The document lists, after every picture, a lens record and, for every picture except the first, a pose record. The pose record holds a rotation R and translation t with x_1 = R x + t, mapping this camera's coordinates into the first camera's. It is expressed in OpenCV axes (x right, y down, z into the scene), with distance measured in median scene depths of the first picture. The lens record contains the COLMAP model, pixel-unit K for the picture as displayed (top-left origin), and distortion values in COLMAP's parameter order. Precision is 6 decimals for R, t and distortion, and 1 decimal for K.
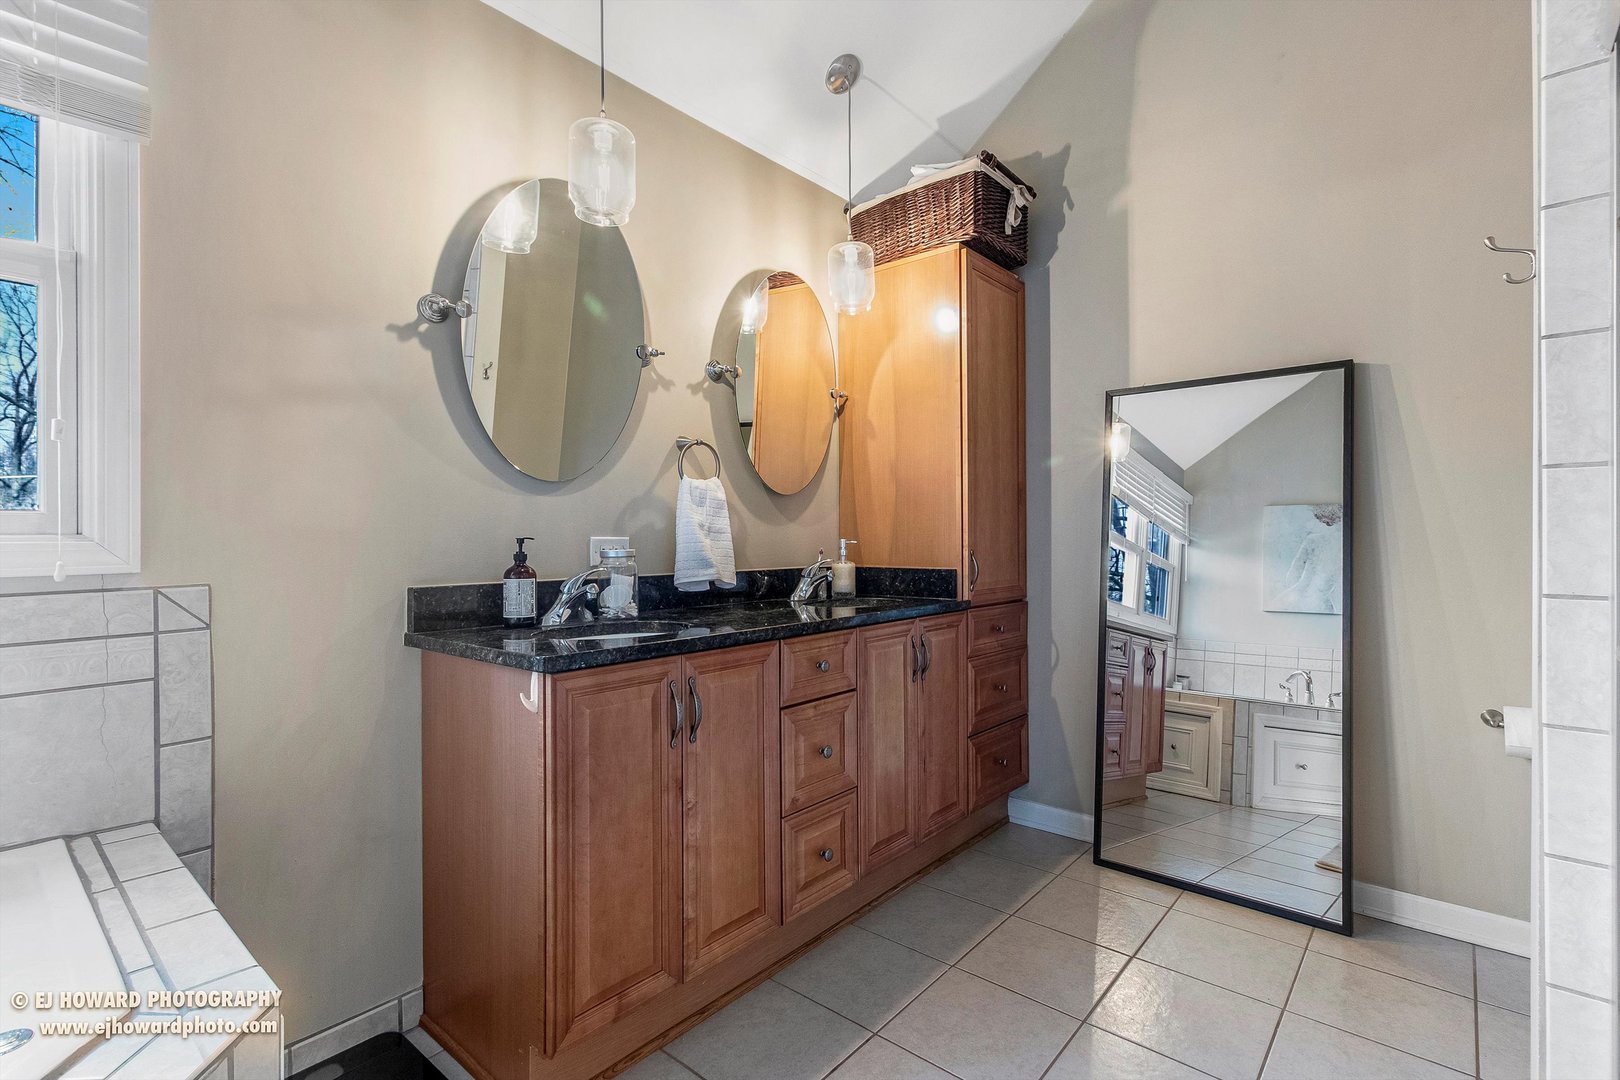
lens RADIAL K [[752.3, 0, 812.5], [0, 752.3, 534.1], [0, 0, 1]] dist [0.006272, -0.002695]
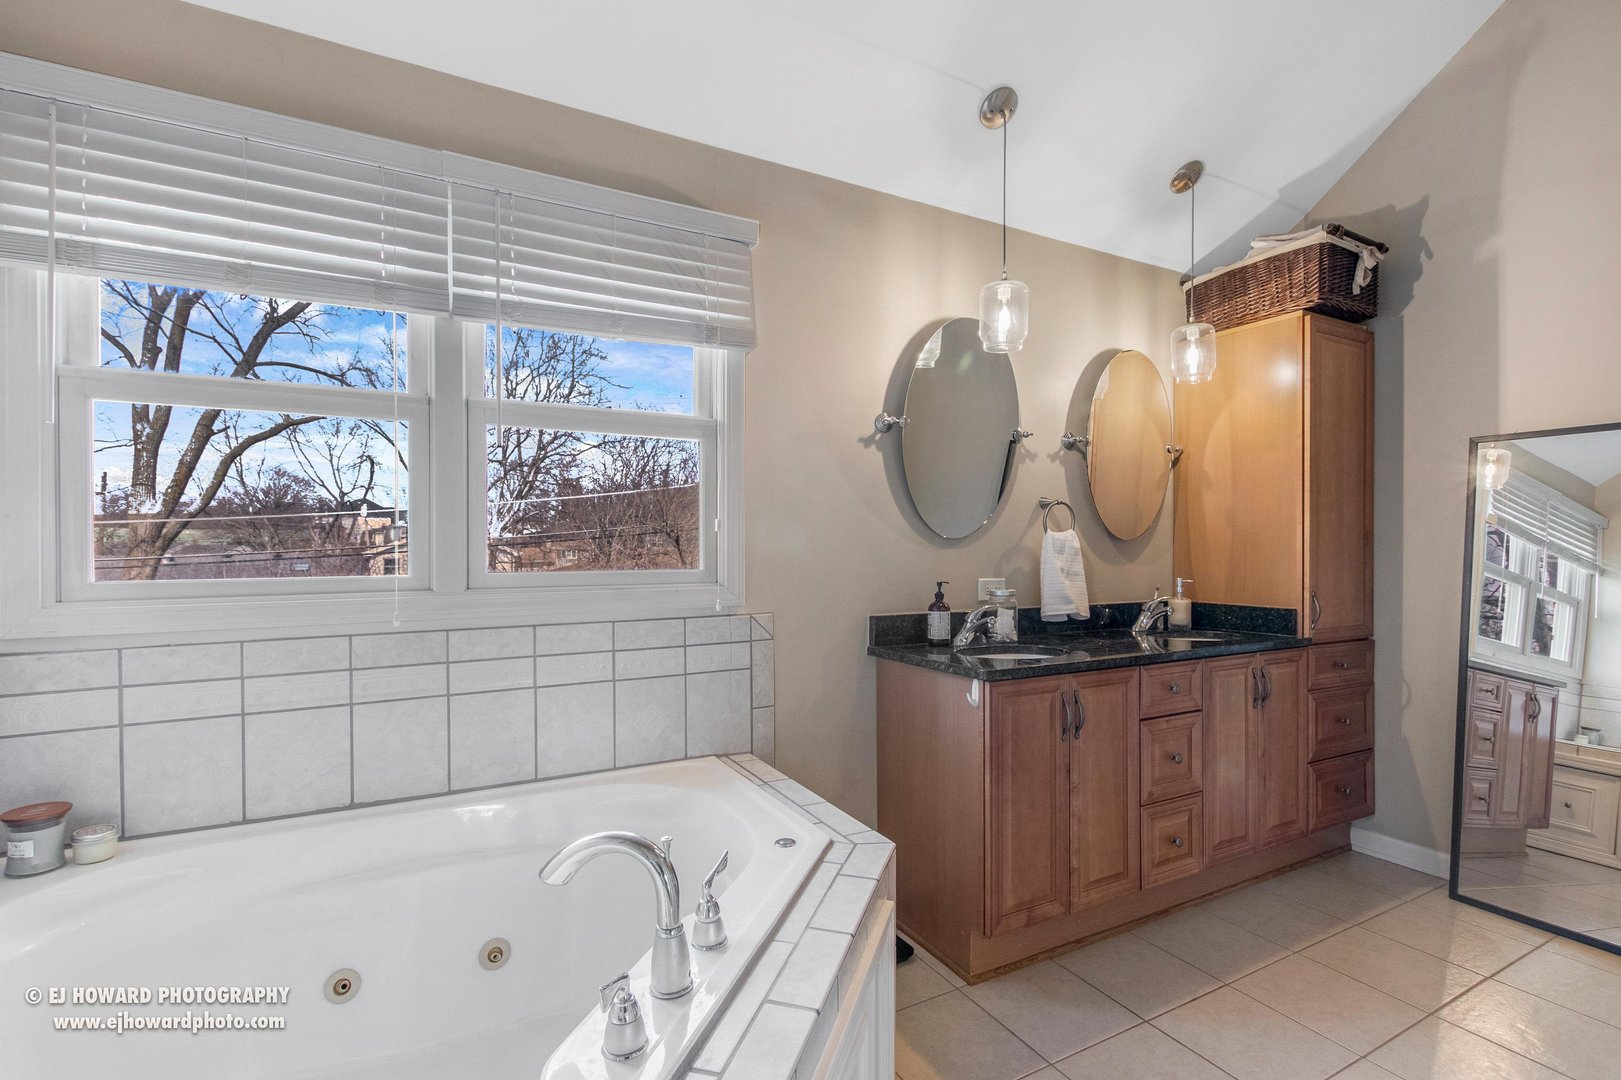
lens RADIAL K [[752.7, 0, 807.6], [0, 752.7, 547.9], [0, 0, 1]] dist [0.006272, -0.002695]
pose [[0.934551, 0.006255, -0.355775, -0.090055], [-0.003739, 0.999963, 0.007759, -0.051351], [0.355810, -0.005921, 0.934540, -0.298507]]
